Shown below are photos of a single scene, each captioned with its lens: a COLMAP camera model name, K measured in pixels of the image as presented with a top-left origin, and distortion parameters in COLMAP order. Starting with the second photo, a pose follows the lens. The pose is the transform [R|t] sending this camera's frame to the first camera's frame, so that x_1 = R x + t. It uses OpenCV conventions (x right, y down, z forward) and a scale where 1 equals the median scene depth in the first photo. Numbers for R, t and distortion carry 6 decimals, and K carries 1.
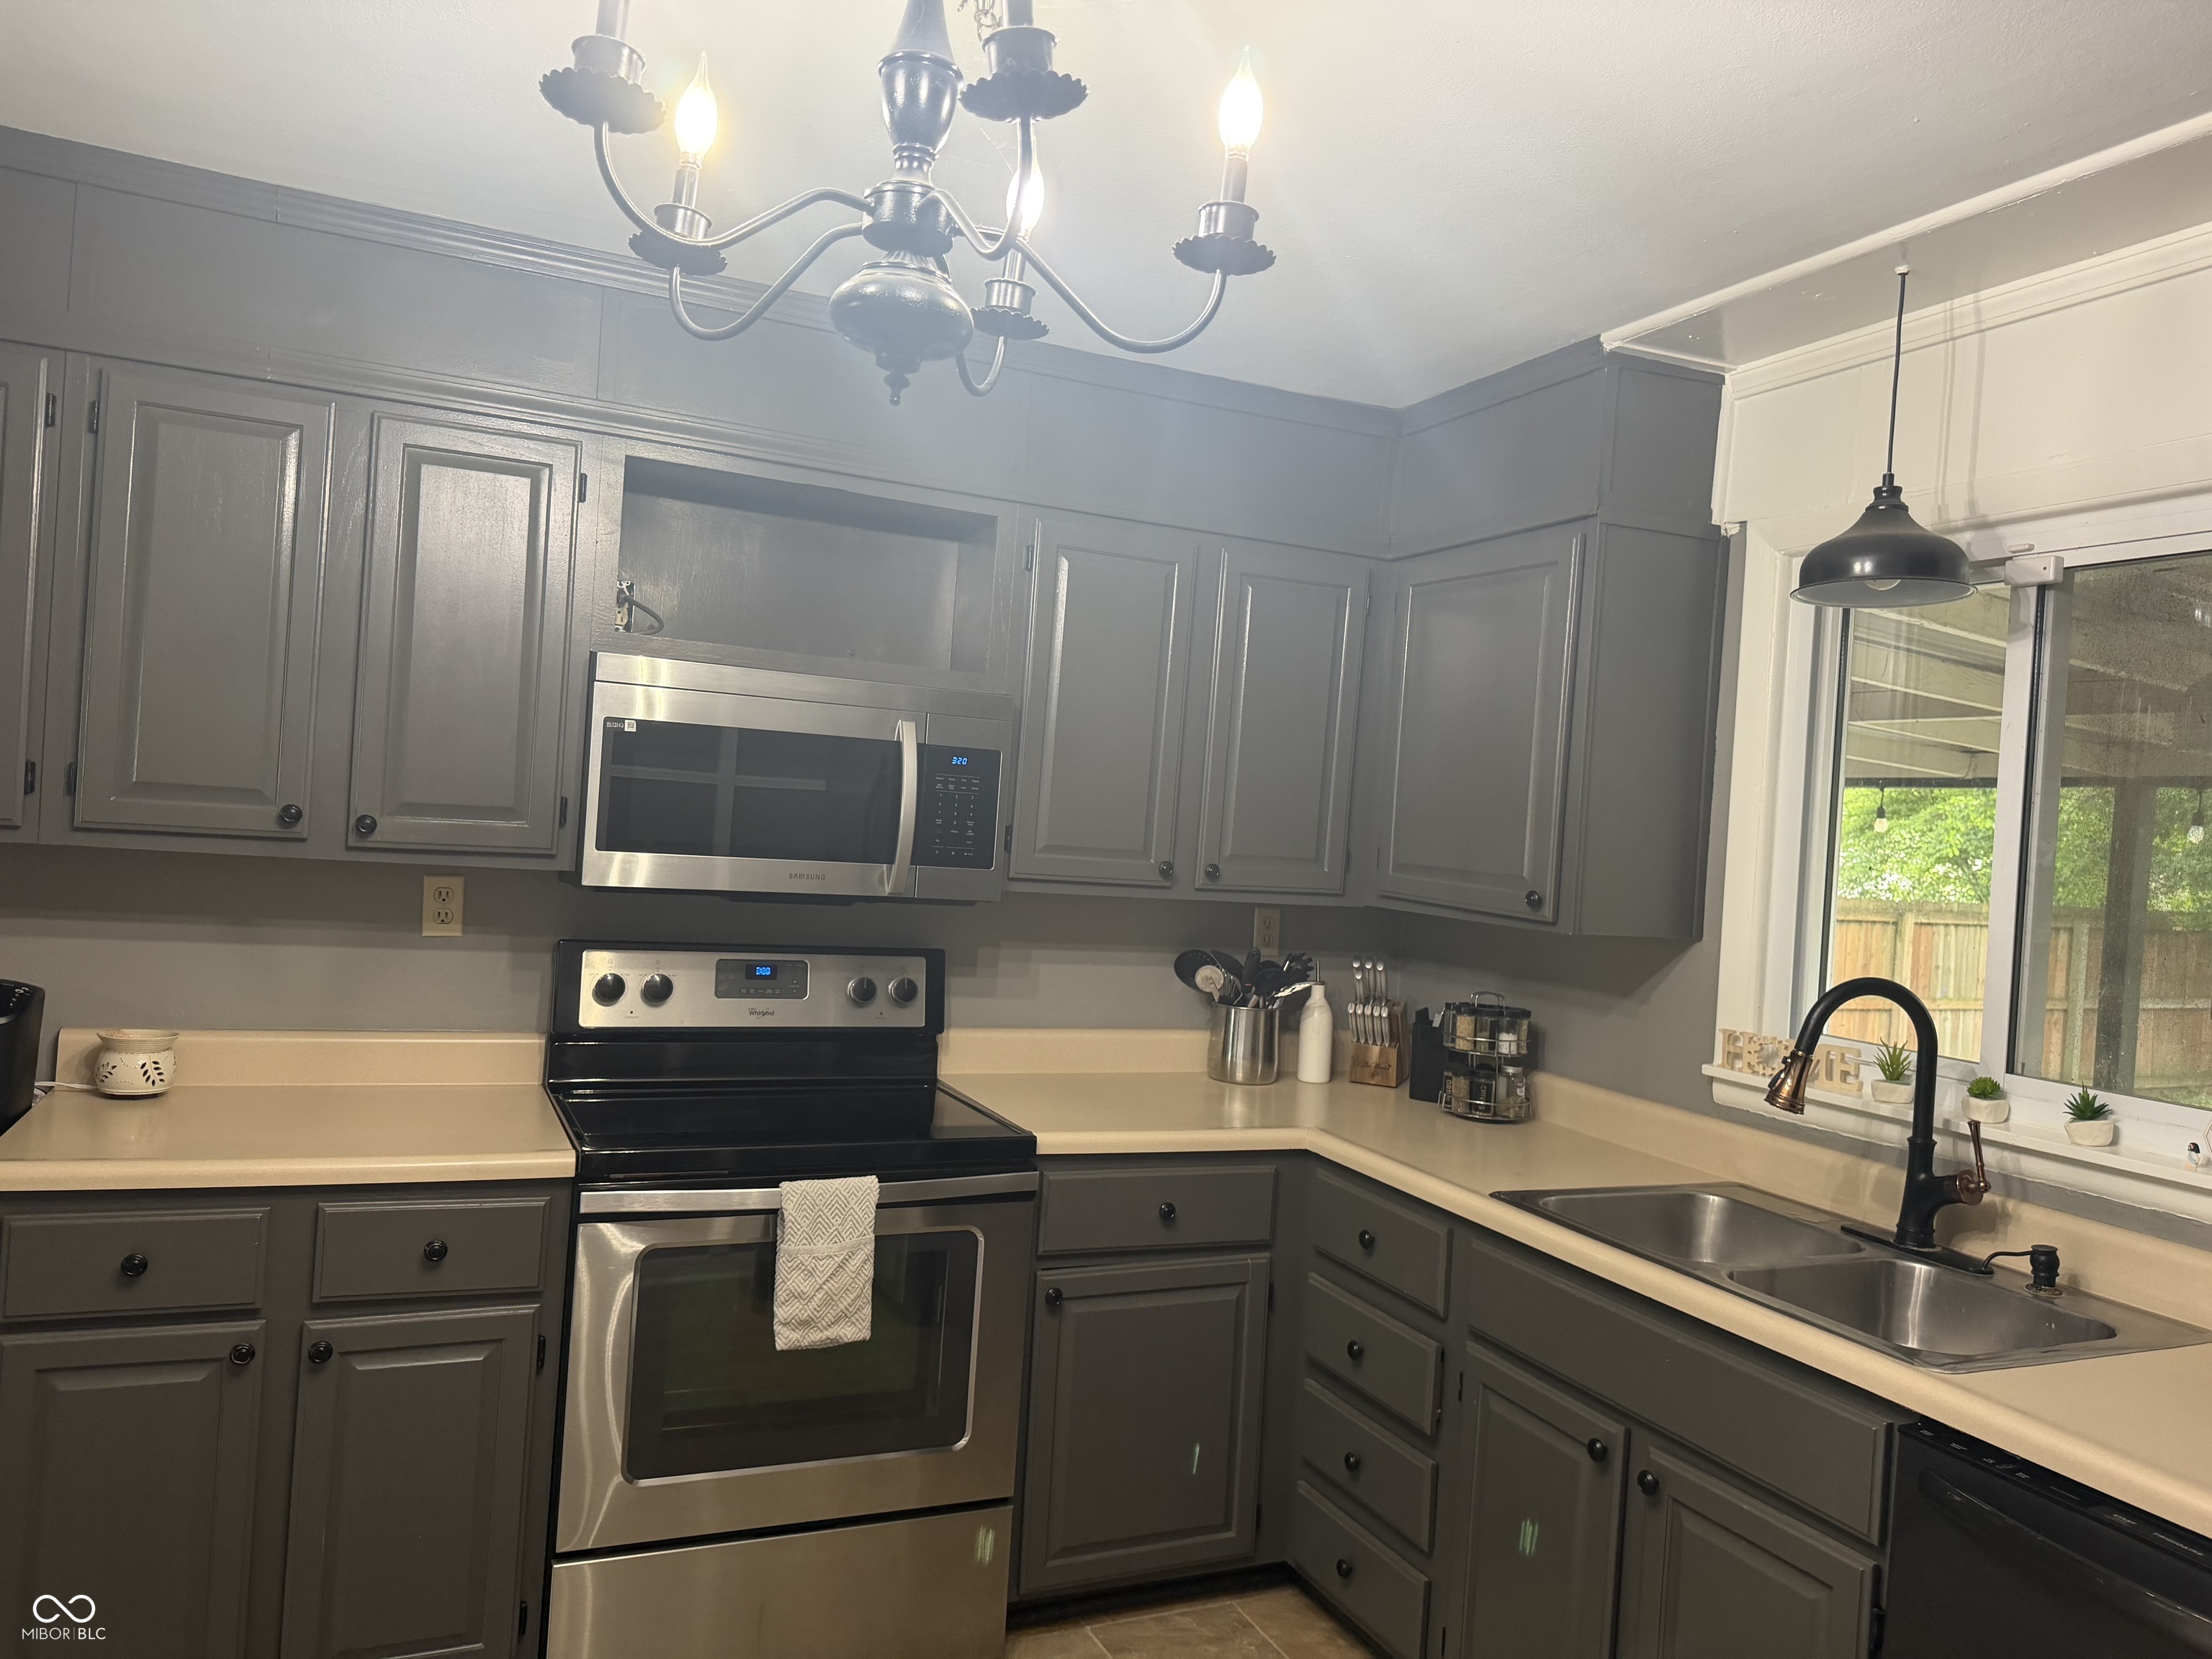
lens RADIAL K [[1496.7, 0, 1097.9], [0, 1496.7, 834.1], [0, 0, 1]] dist [-0.043827, -0.011470]
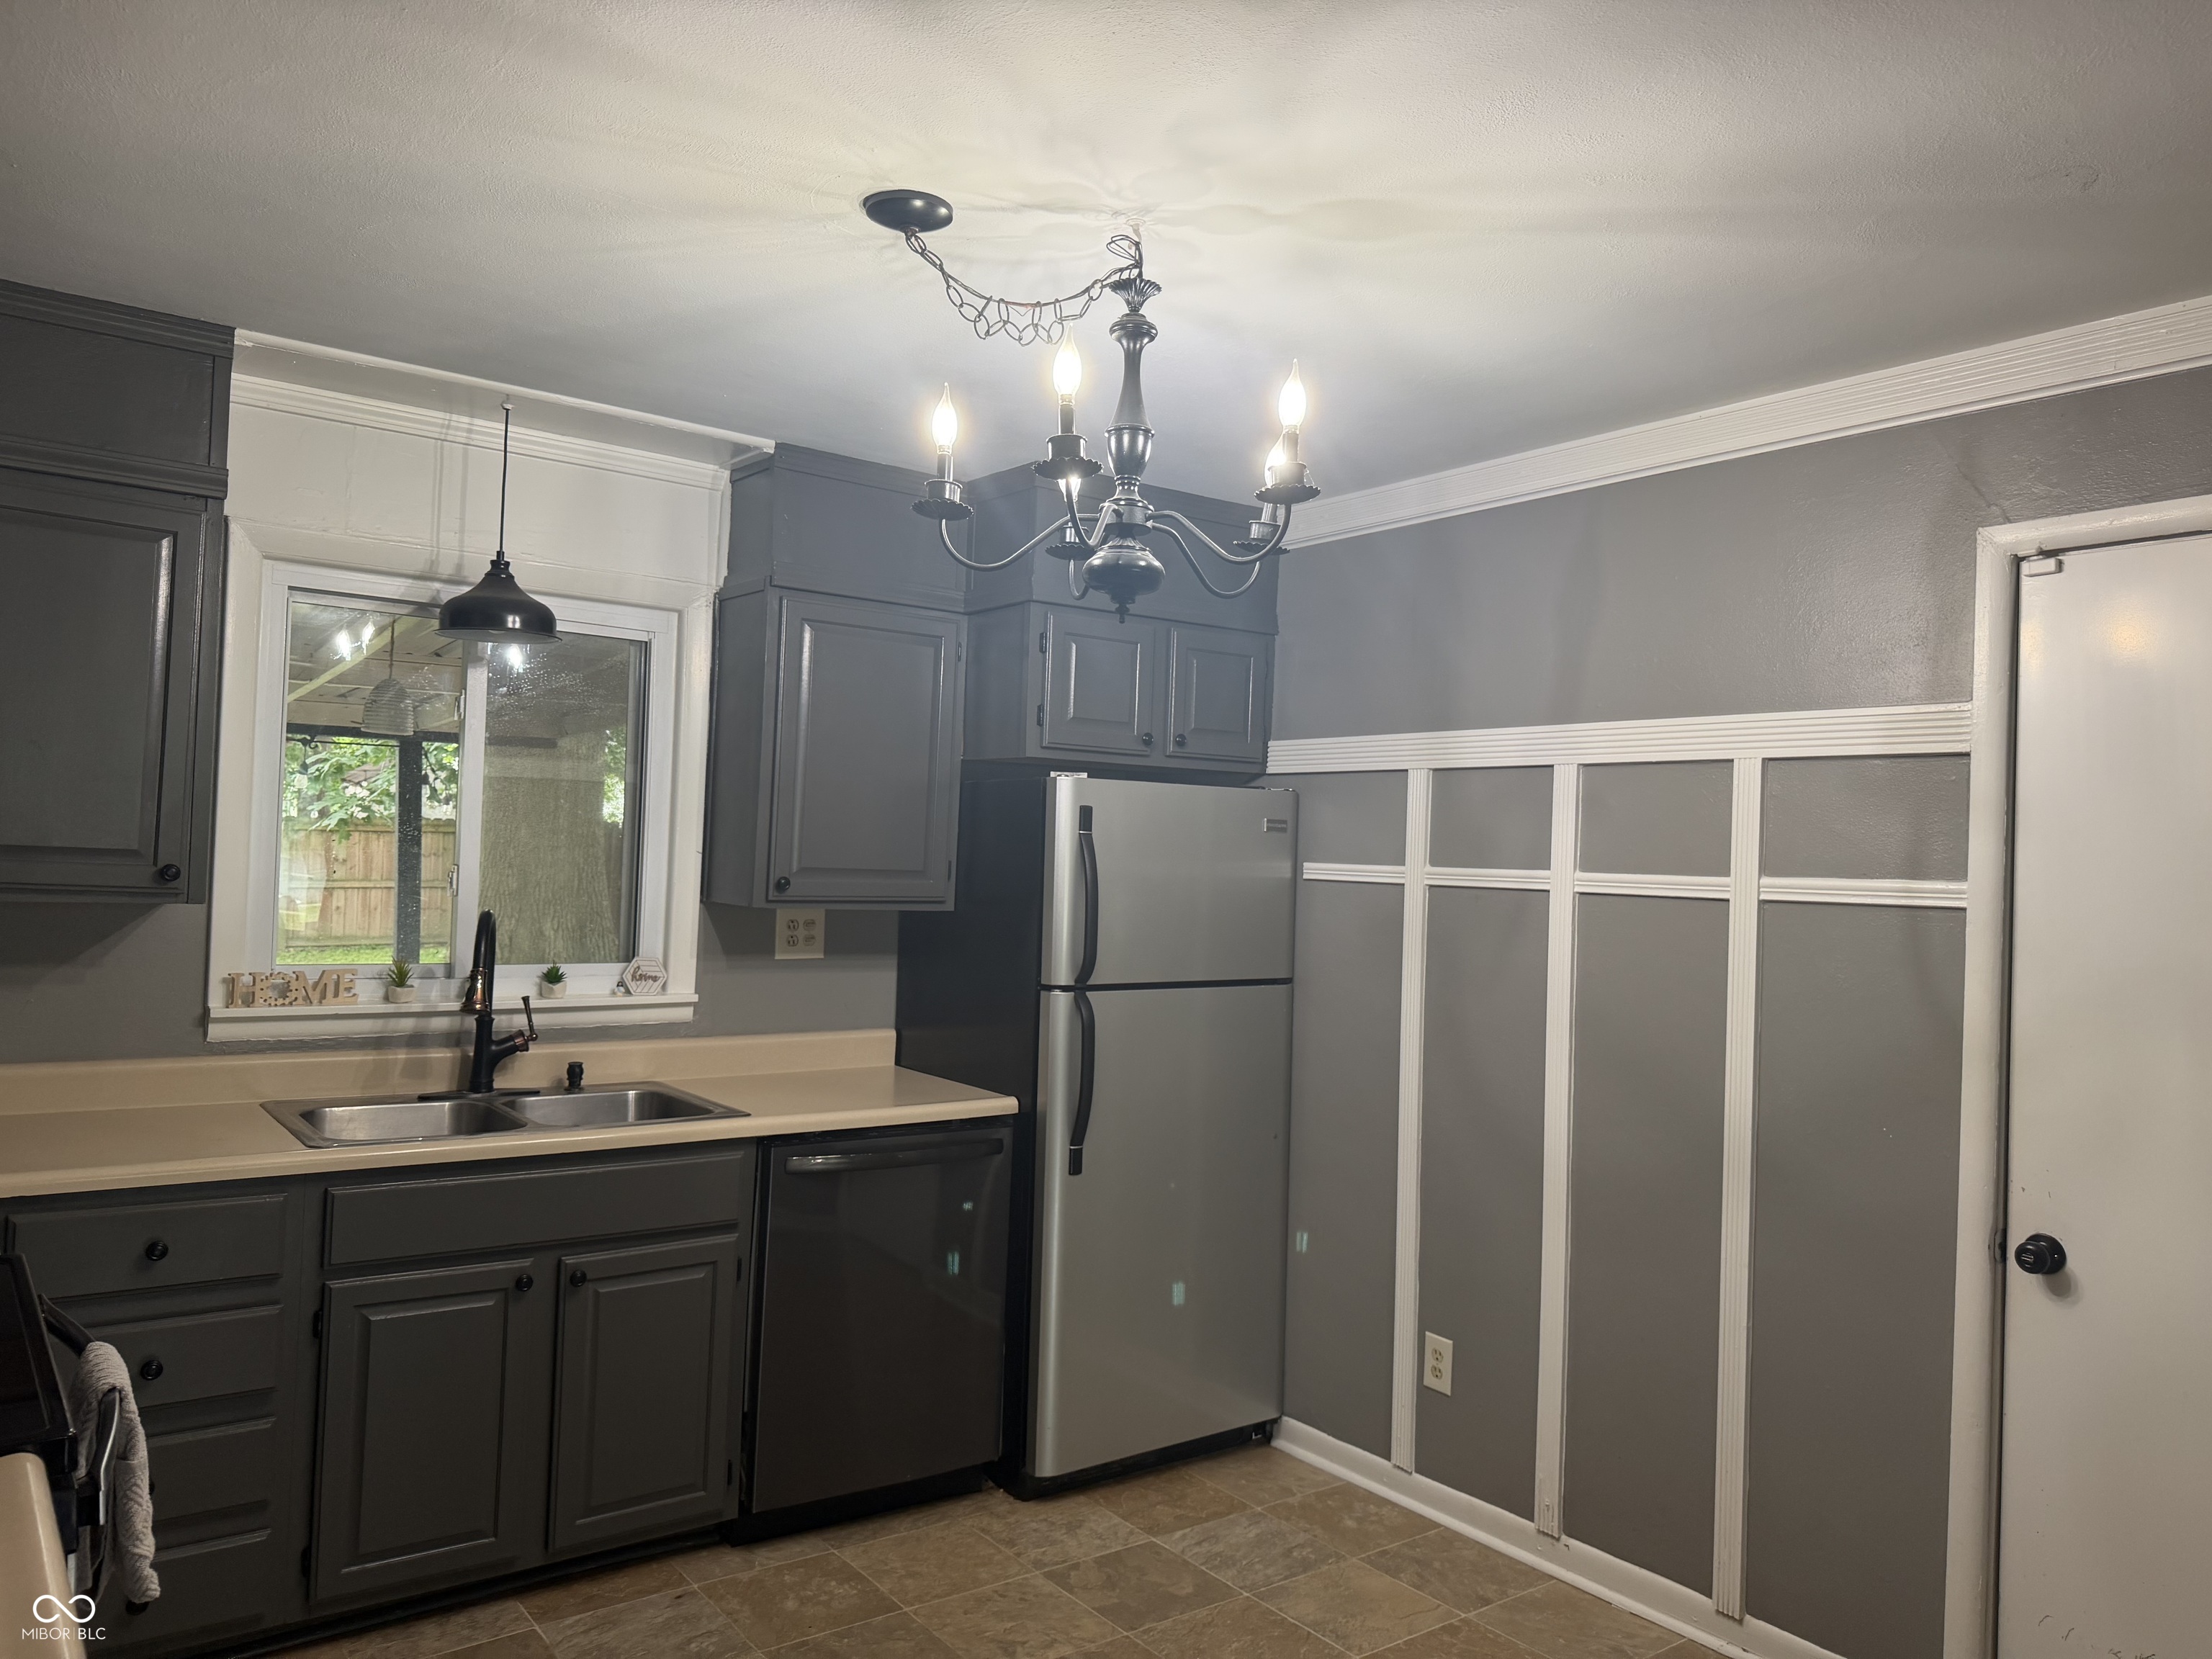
lens RADIAL K [[1496.7, 0, 1100.0], [0, 1496.7, 825.6], [0, 0, 1]] dist [-0.043827, -0.011470]
pose [[-0.228016, -0.049060, 0.972421, -0.989465], [-0.044431, 0.998214, 0.039943, -0.067098], [-0.972643, -0.034098, -0.229788, 0.767293]]
